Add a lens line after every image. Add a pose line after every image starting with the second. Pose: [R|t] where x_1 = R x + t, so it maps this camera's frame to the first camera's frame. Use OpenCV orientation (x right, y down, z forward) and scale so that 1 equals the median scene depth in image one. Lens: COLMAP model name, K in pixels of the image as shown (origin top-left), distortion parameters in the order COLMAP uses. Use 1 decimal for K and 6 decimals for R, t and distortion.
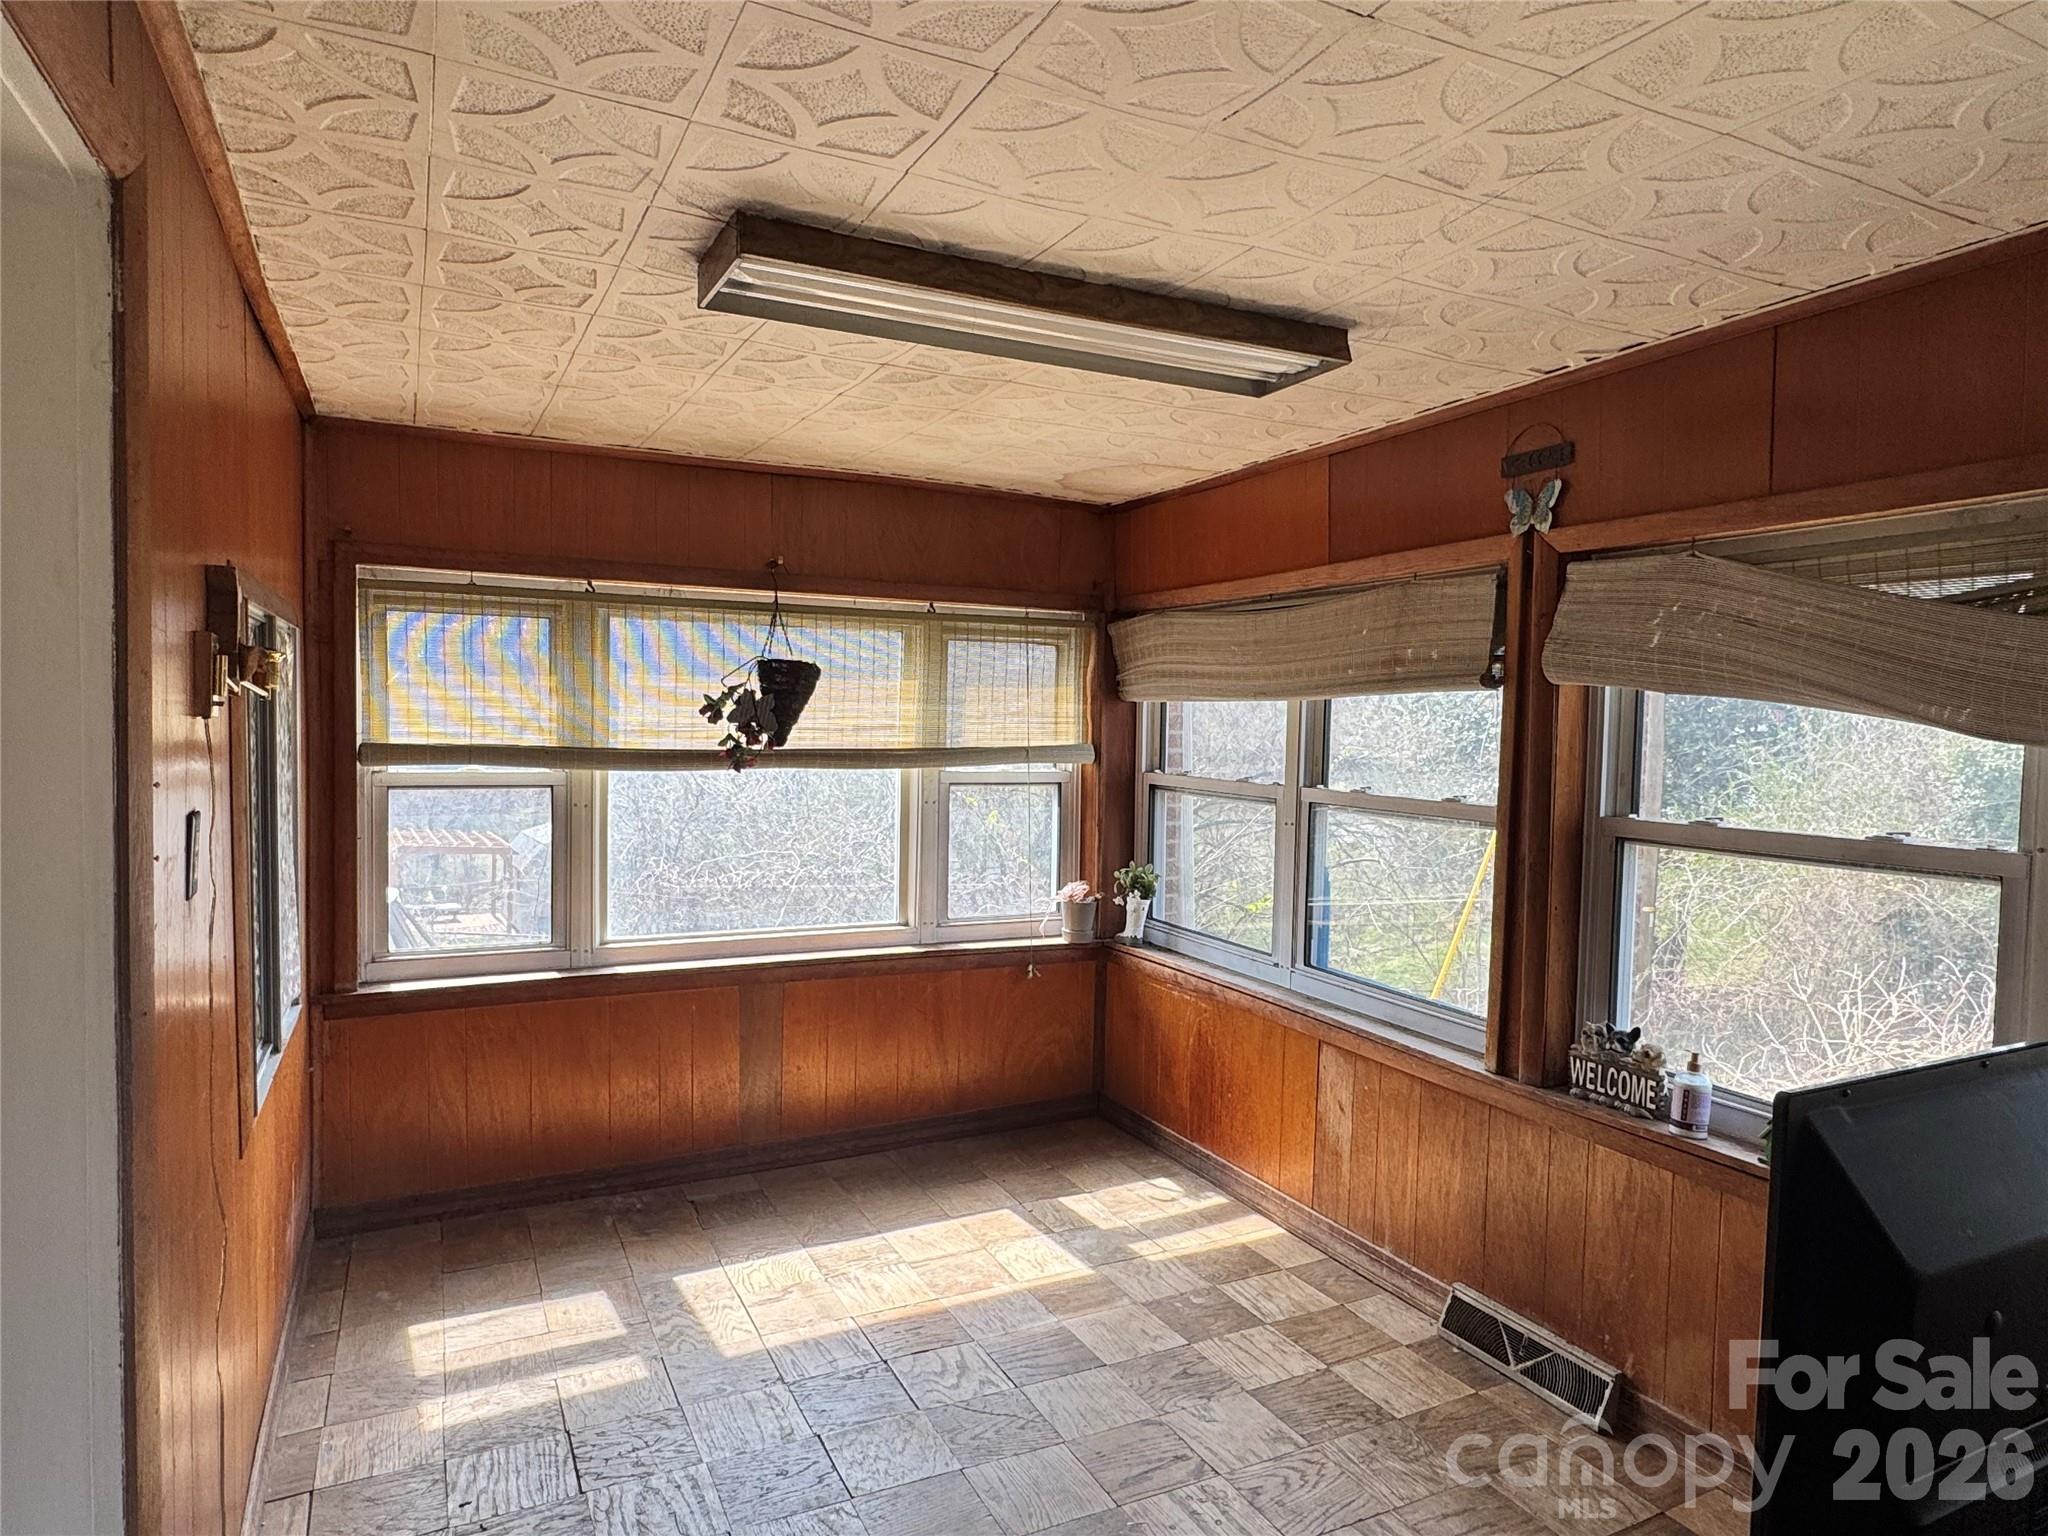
lens RADIAL K [[1236.5, 0, 1020.7], [0, 1236.5, 772.6], [0, 0, 1]] dist [-0.002096, 0.000687]
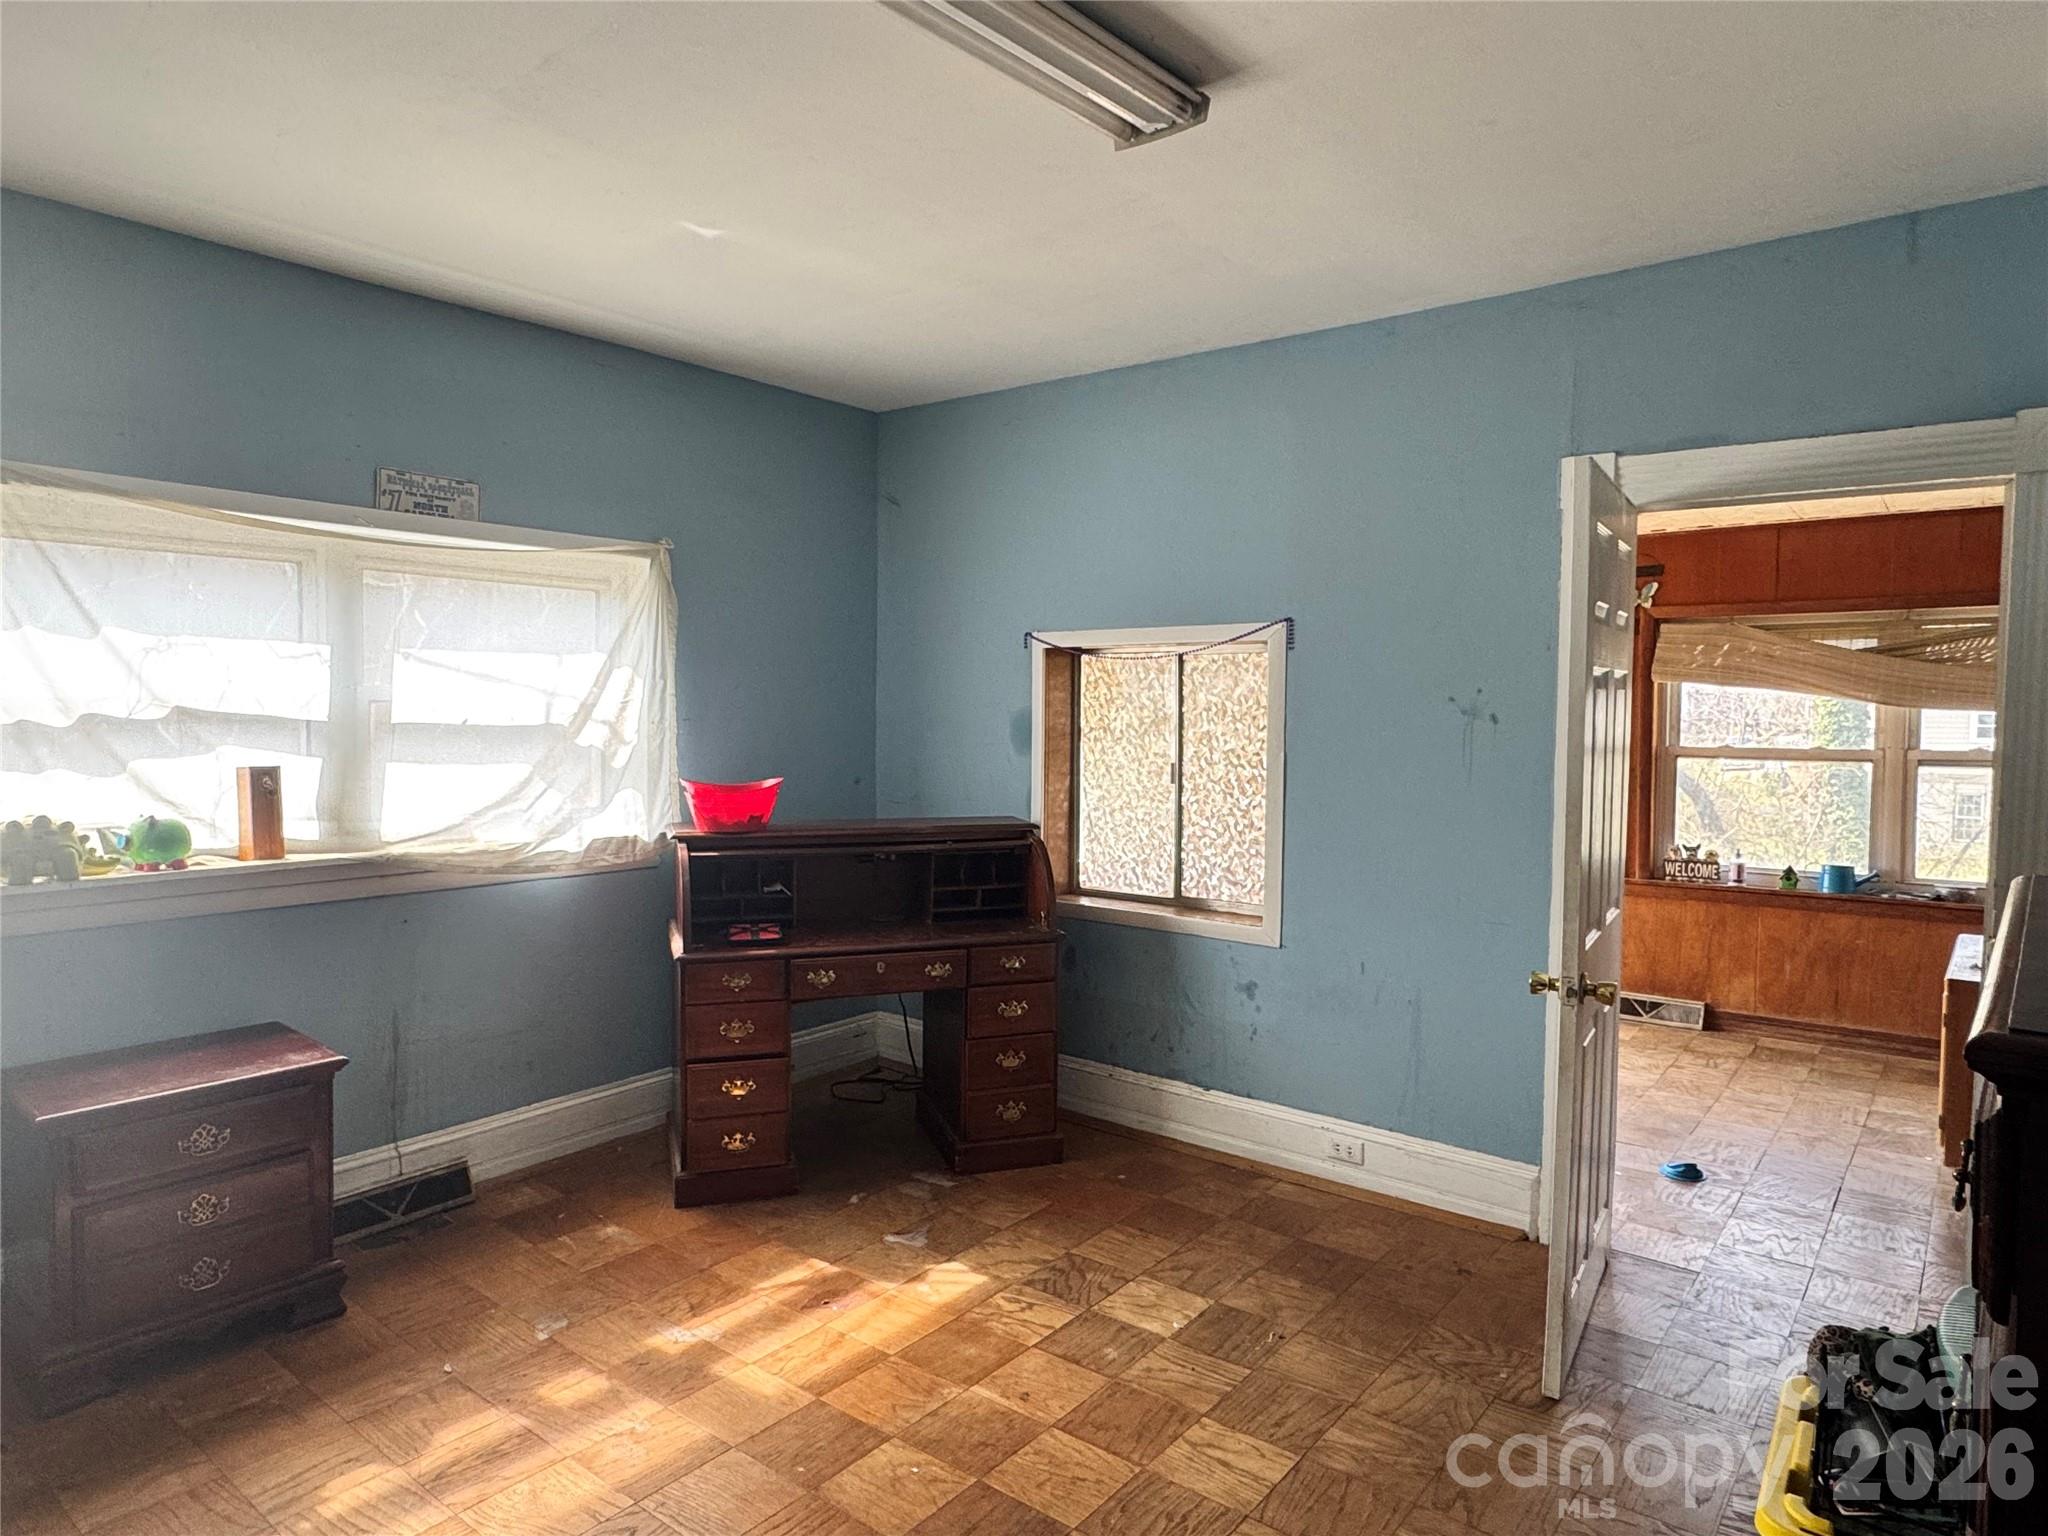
lens RADIAL K [[1236.5, 0, 1022.9], [0, 1236.5, 763.9], [0, 0, 1]] dist [-0.002096, 0.000687]
pose [[0.914076, -0.036670, 0.403881, -1.457960], [0.032976, 0.999326, 0.016101, -0.003320], [-0.404199, -0.001399, 0.914670, -0.486809]]
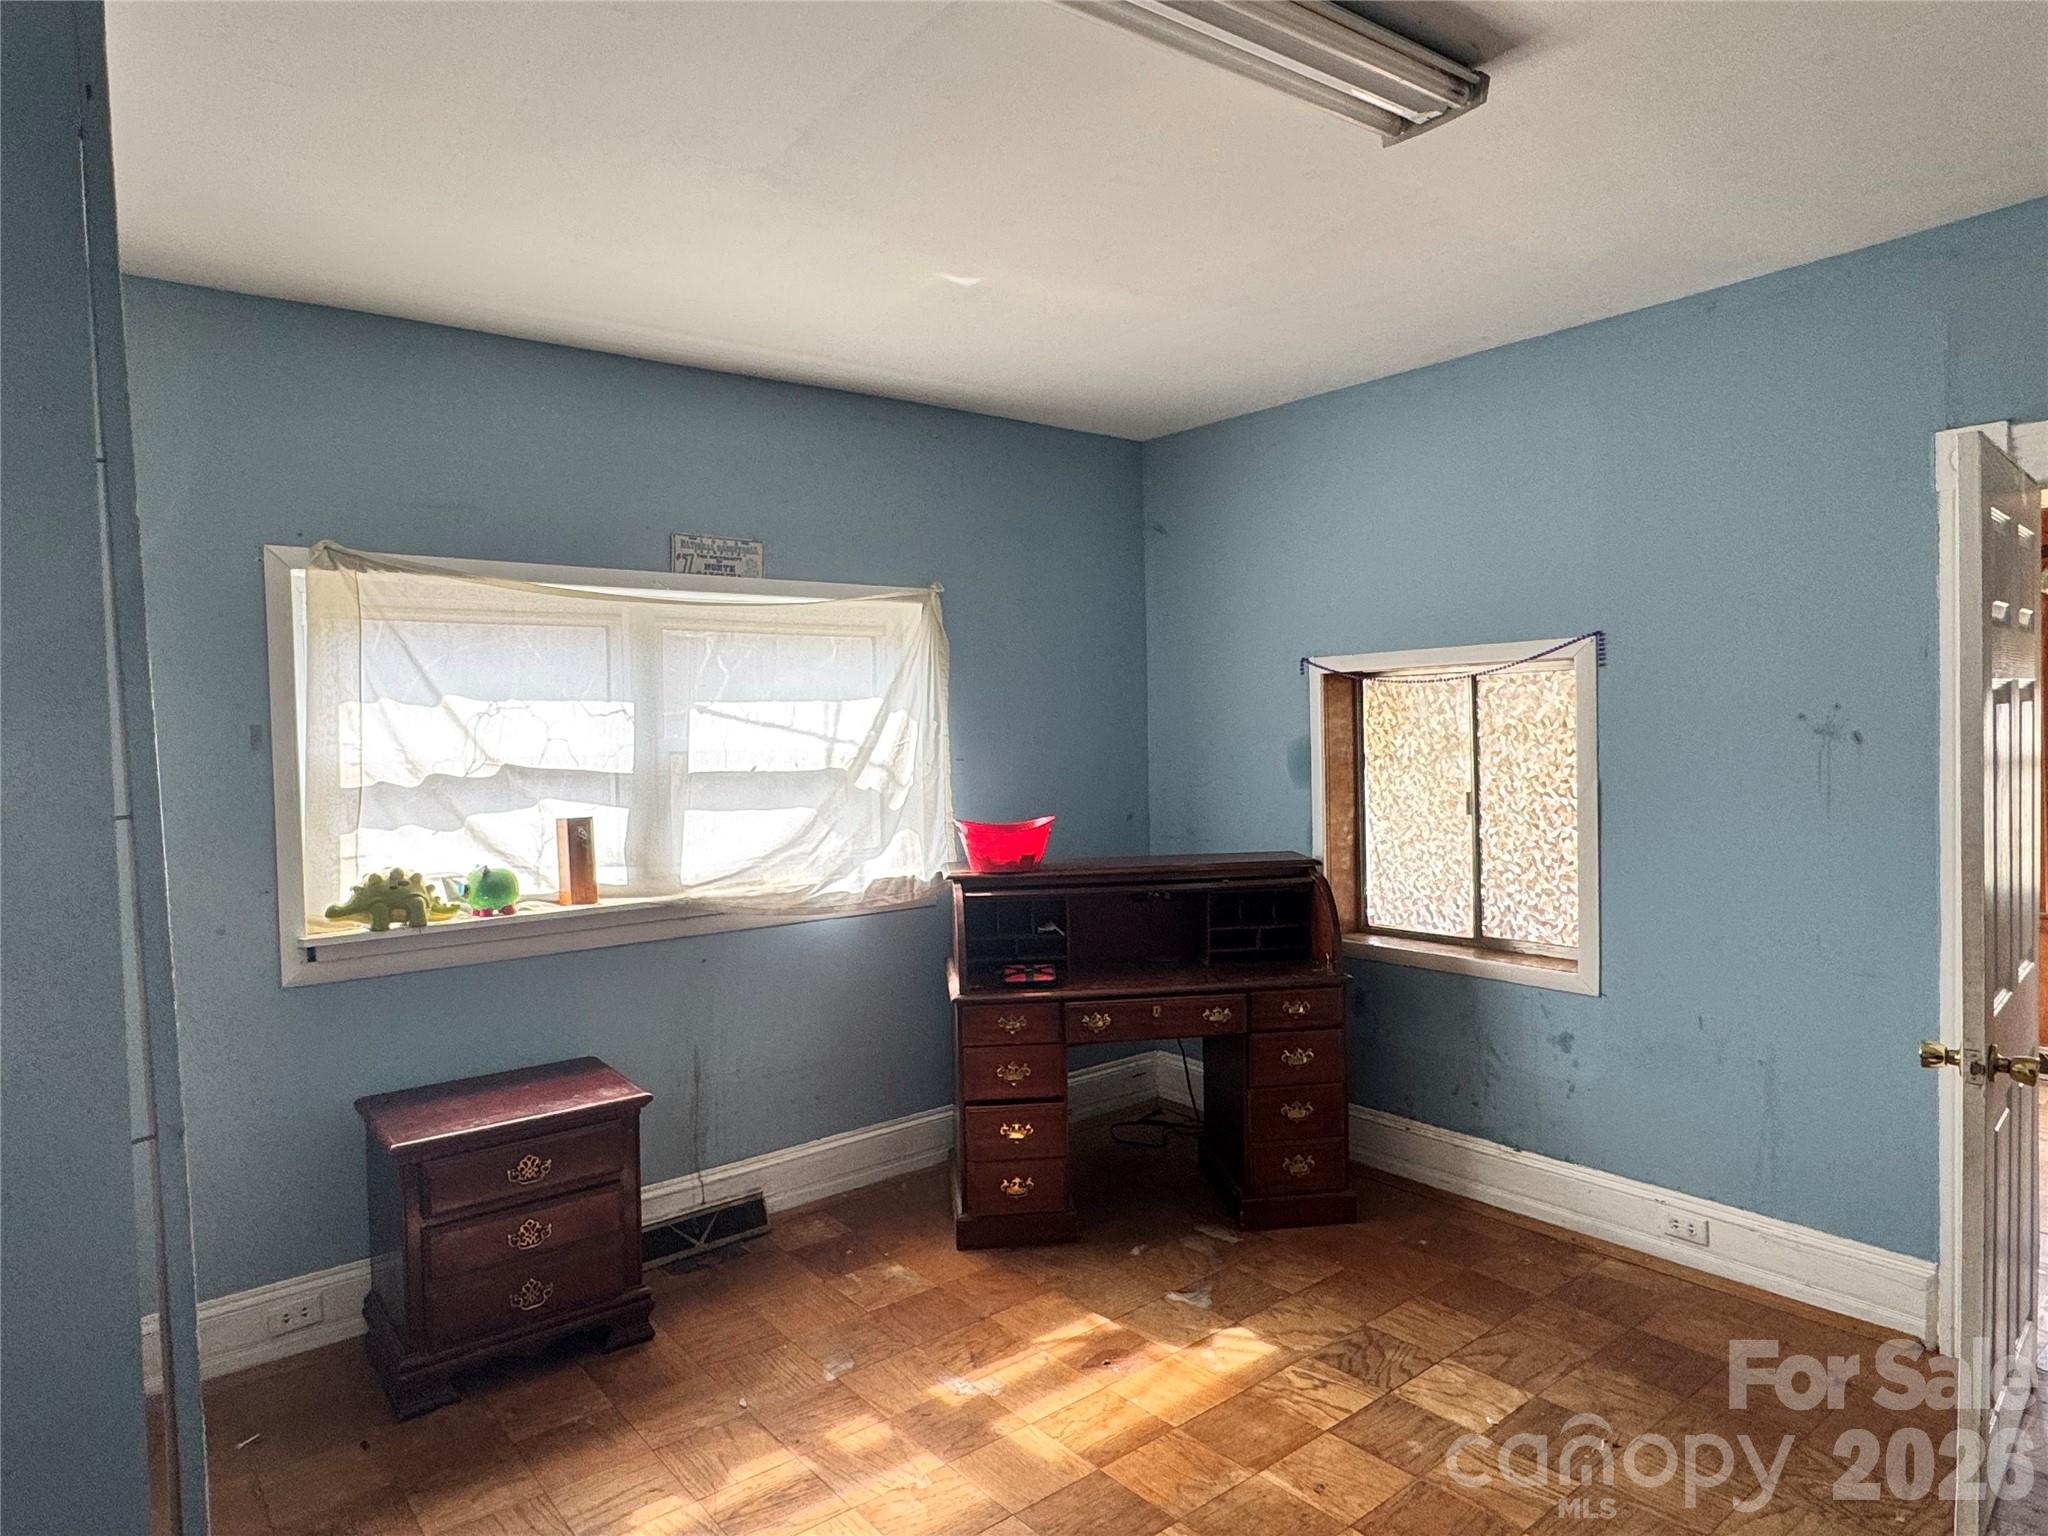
lens RADIAL K [[1236.5, 0, 1028.4], [0, 1236.5, 757.8], [0, 0, 1]] dist [-0.002096, 0.000687]
pose [[0.979483, -0.052807, 0.194487, -1.412092], [0.056537, 0.998307, -0.013675, -0.044859], [-0.193436, 0.024390, 0.980810, -0.415733]]
